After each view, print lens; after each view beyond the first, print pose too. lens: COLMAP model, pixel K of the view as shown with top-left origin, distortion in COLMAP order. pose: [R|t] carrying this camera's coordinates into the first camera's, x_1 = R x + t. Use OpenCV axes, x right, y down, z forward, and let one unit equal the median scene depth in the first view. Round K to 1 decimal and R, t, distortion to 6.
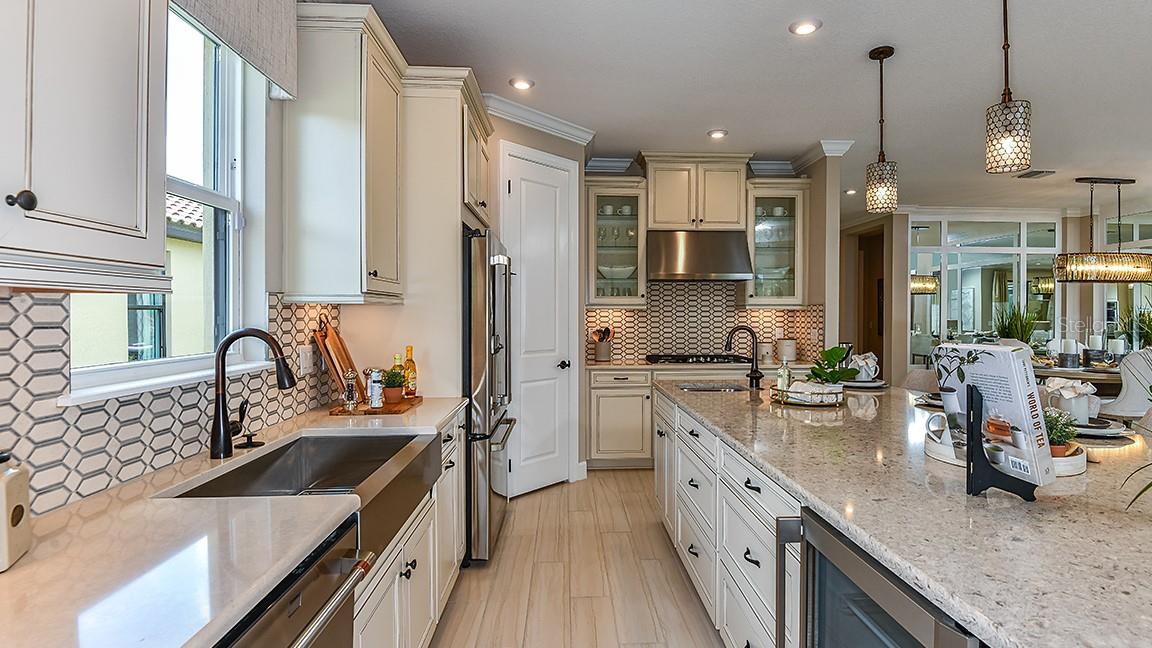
lens RADIAL K [[570.6, 0, 584.7], [0, 570.6, 319.2], [0, 0, 1]] dist [0.012714, -0.013900]
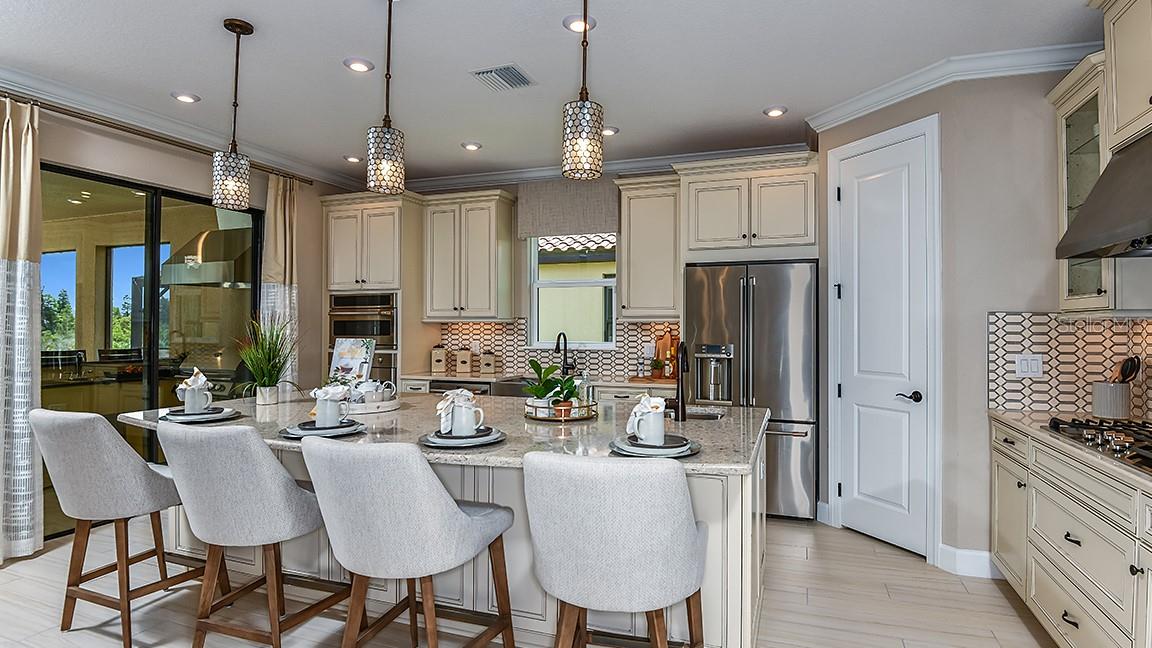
lens RADIAL K [[570.6, 0, 603.9], [0, 570.6, 326.4], [0, 0, 1]] dist [0.012714, -0.013900]
pose [[-0.373782, -0.004238, -0.927507, 1.440908], [-0.012706, 0.999919, 0.000552, -0.012552], [0.927430, 0.011991, -0.373806, 1.604223]]
